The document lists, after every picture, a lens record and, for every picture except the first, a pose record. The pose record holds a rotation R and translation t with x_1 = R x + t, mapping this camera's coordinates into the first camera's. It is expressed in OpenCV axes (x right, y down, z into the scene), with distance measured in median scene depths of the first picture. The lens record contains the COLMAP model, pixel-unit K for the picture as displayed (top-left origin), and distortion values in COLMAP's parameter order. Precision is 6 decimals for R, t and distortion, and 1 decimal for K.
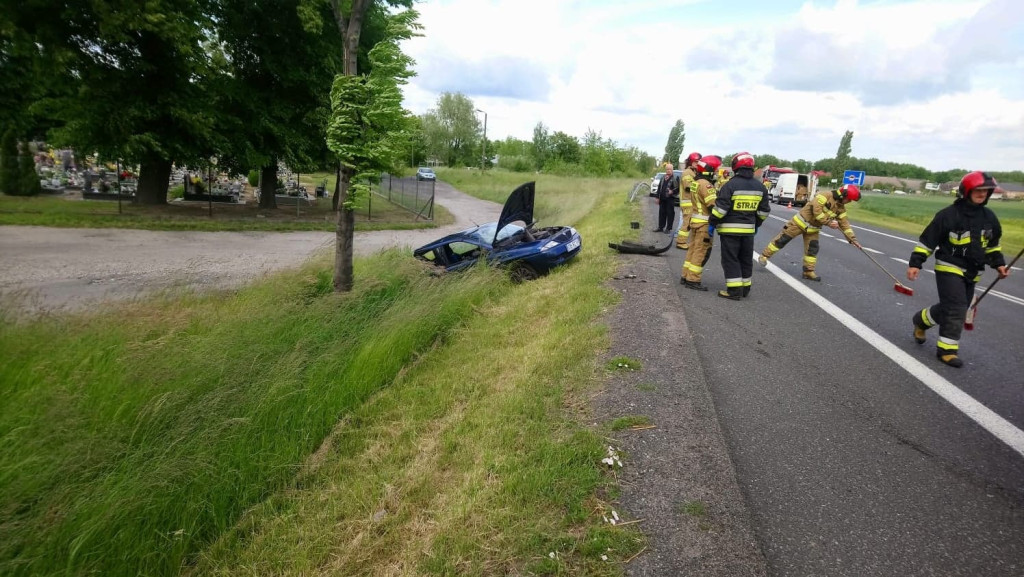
lens RADIAL K [[649.2, 0, 512.0], [0, 649.2, 288.5], [0, 0, 1]] dist [0.201358, -0.260870]
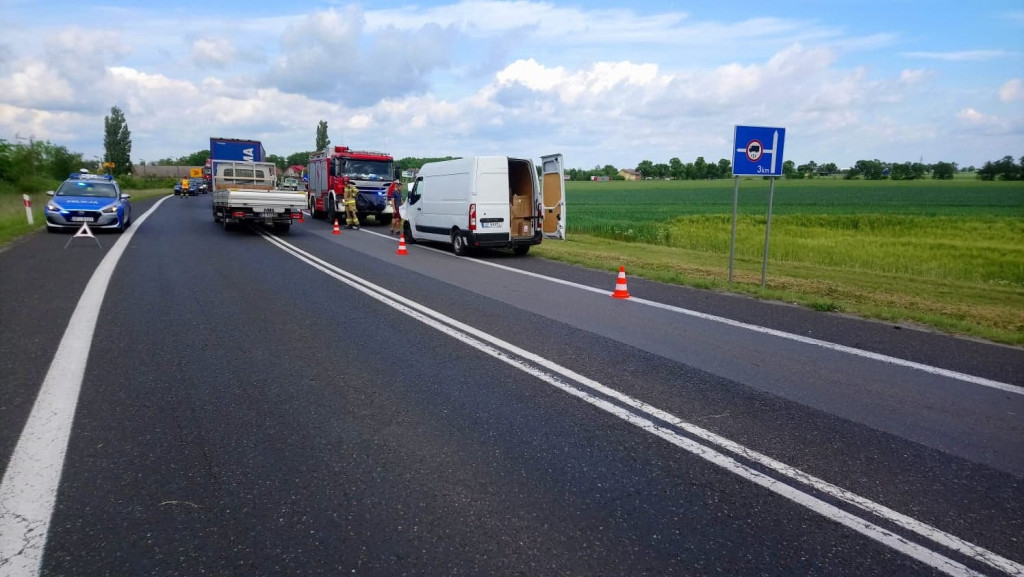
lens RADIAL K [[649.2, 0, 512.0], [0, 649.2, 288.5], [0, 0, 1]] dist [0.201358, -0.260870]
pose [[0.731640, -0.193537, 0.653641, 0.216231], [0.190760, 0.978671, 0.076252, -0.137686], [-0.654457, 0.068899, 0.752954, 0.788085]]
